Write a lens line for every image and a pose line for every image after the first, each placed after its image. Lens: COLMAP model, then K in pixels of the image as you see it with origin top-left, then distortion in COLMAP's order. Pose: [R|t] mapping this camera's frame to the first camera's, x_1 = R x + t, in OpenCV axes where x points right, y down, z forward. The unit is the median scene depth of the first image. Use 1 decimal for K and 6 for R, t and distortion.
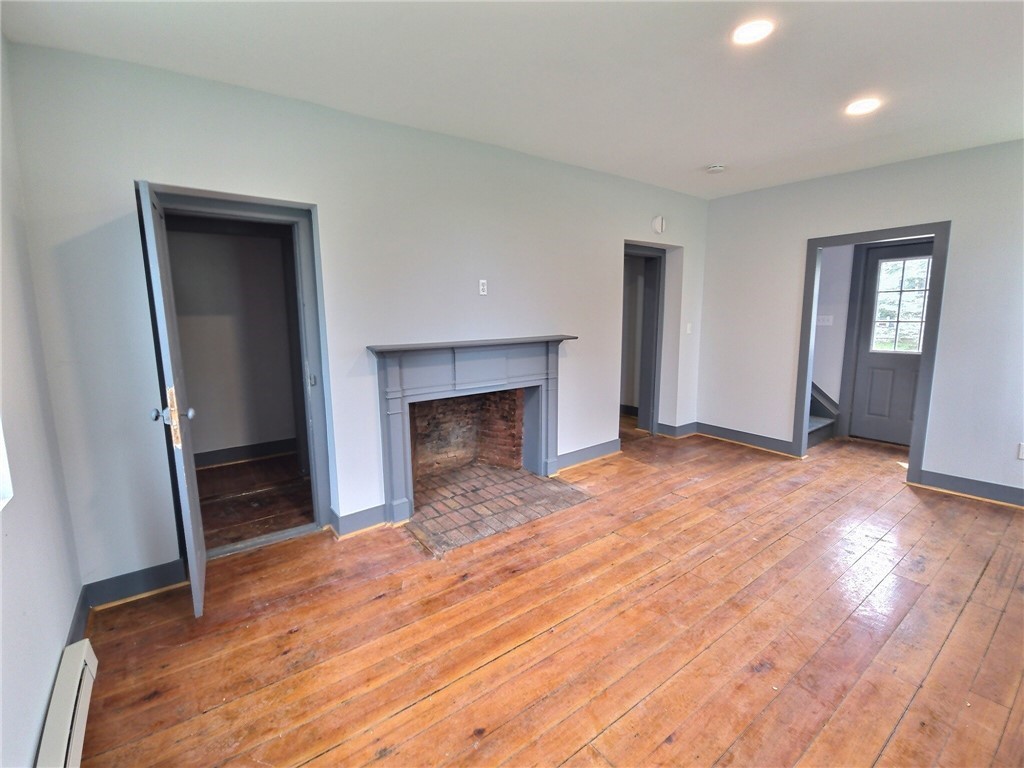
lens RADIAL K [[458.1, 0, 503.8], [0, 458.1, 385.8], [0, 0, 1]] dist [0.003581, -0.000014]
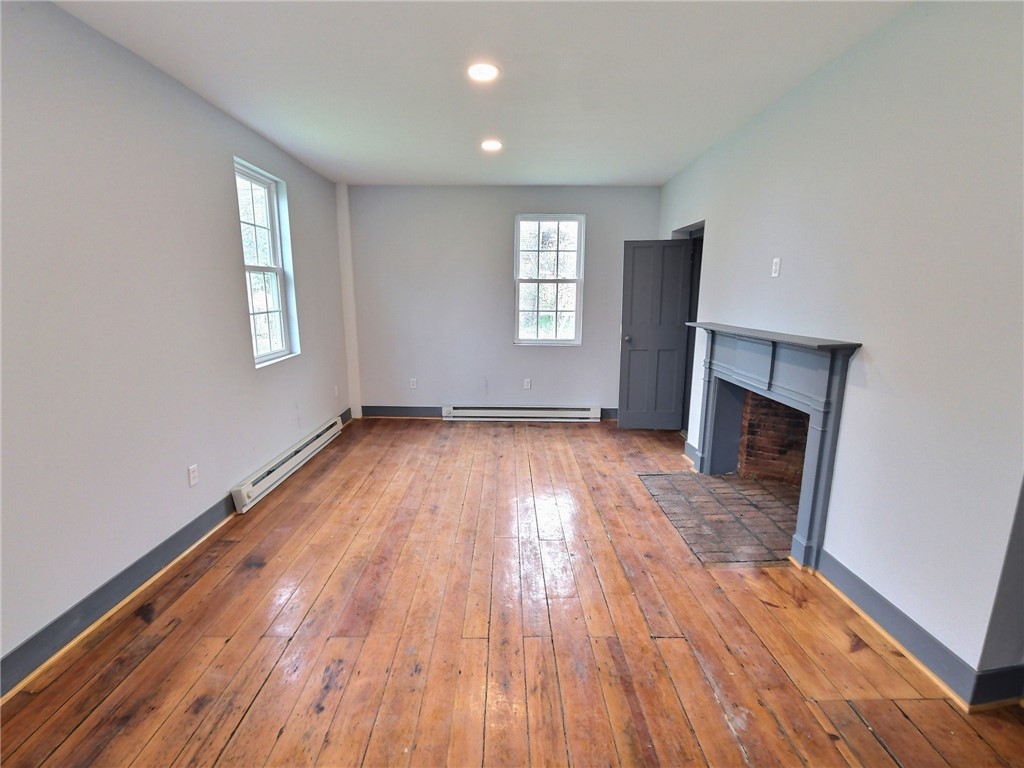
lens RADIAL K [[458.1, 0, 503.8], [0, 458.1, 385.8], [0, 0, 1]] dist [0.003581, -0.000014]
pose [[-0.592782, 0.166137, -0.788041, 0.968195], [-0.132731, 0.944957, 0.299062, -0.202986], [0.794350, 0.281876, -0.538102, 1.156664]]
